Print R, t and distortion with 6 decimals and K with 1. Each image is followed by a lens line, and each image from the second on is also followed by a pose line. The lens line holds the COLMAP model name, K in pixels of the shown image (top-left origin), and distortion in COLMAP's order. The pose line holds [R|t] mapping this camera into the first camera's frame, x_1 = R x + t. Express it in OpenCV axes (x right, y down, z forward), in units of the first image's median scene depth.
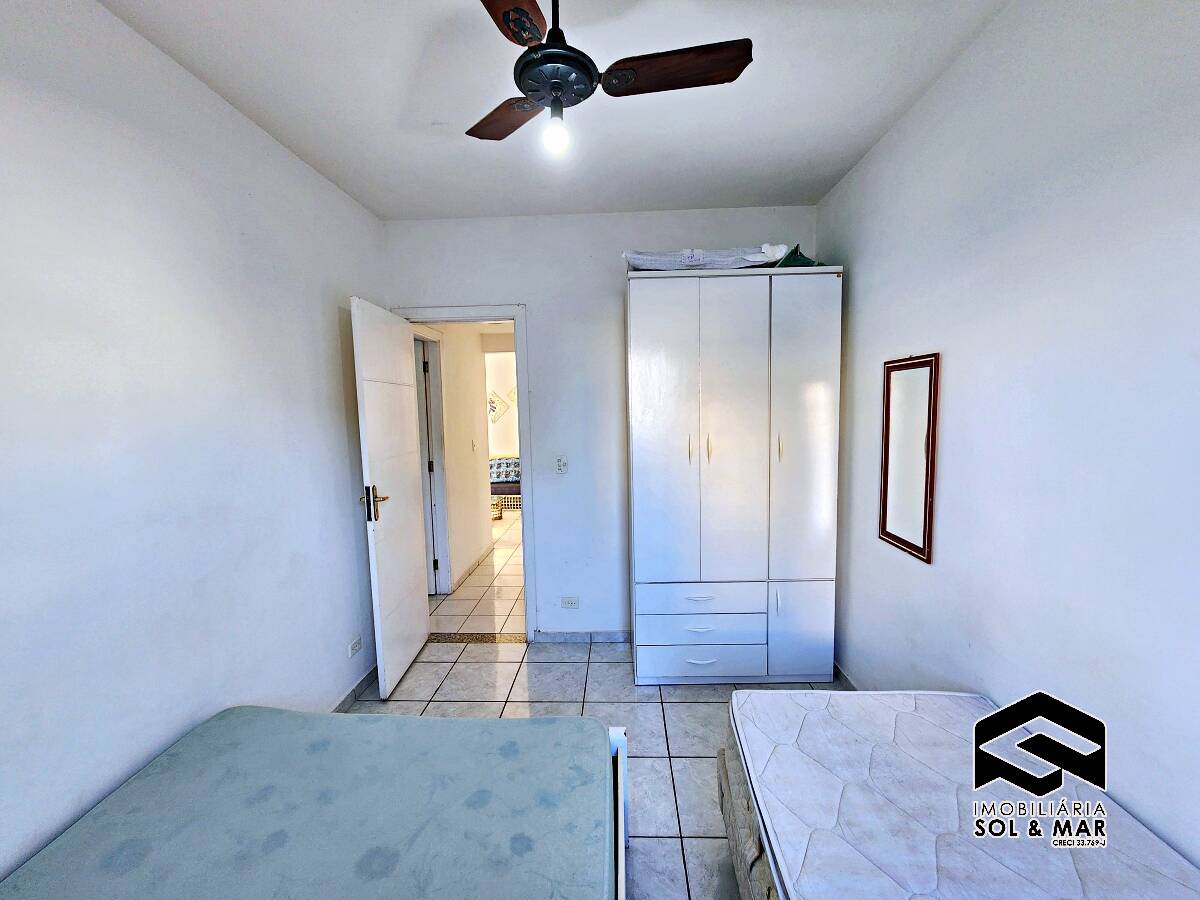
lens RADIAL K [[494.5, 0, 604.6], [0, 494.5, 458.3], [0, 0, 1]] dist [-0.000350, 0.000628]
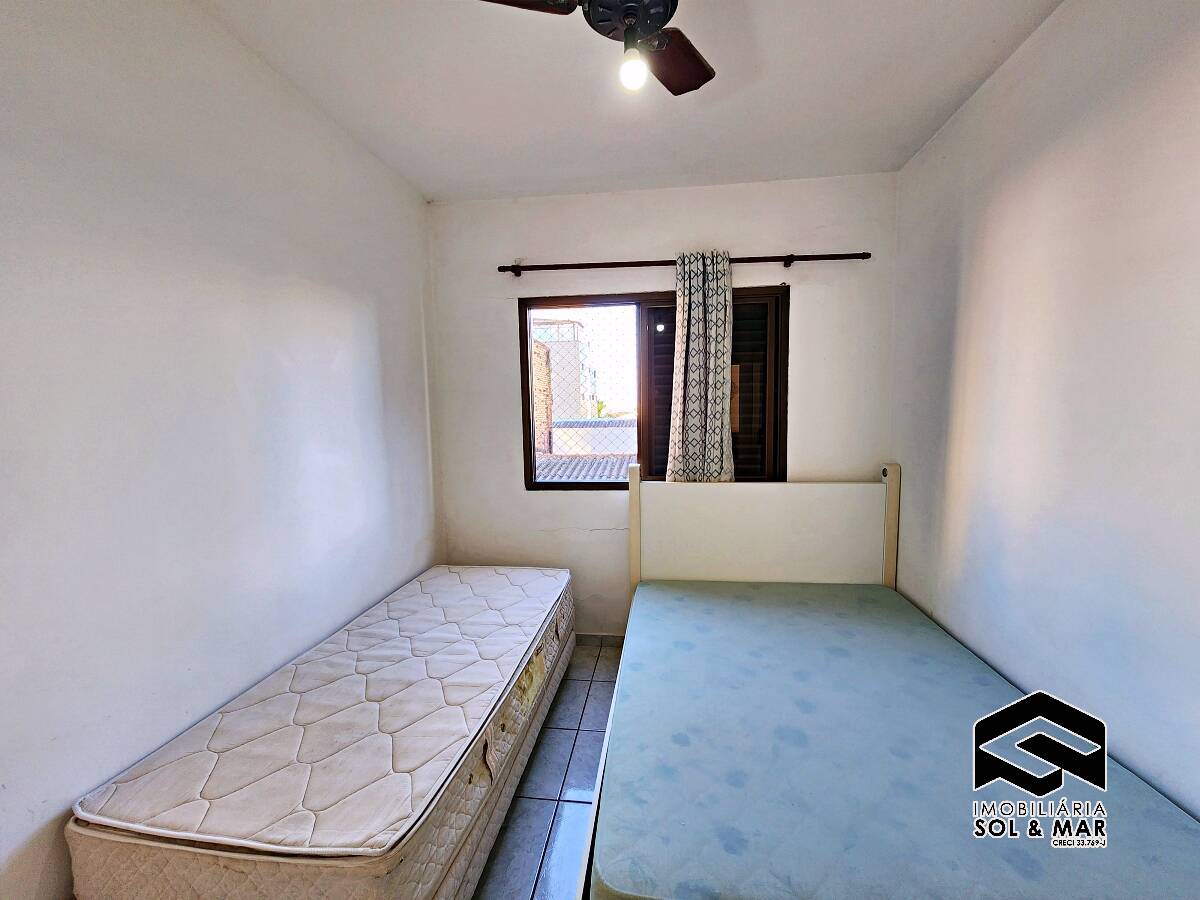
lens RADIAL K [[494.5, 0, 604.6], [0, 494.5, 458.3], [0, 0, 1]] dist [-0.000350, 0.000628]
pose [[-0.995040, 0.029224, 0.095085, -0.096418], [0.046624, 0.981391, 0.186274, -0.125014], [-0.087872, 0.189783, -0.977886, 1.727441]]
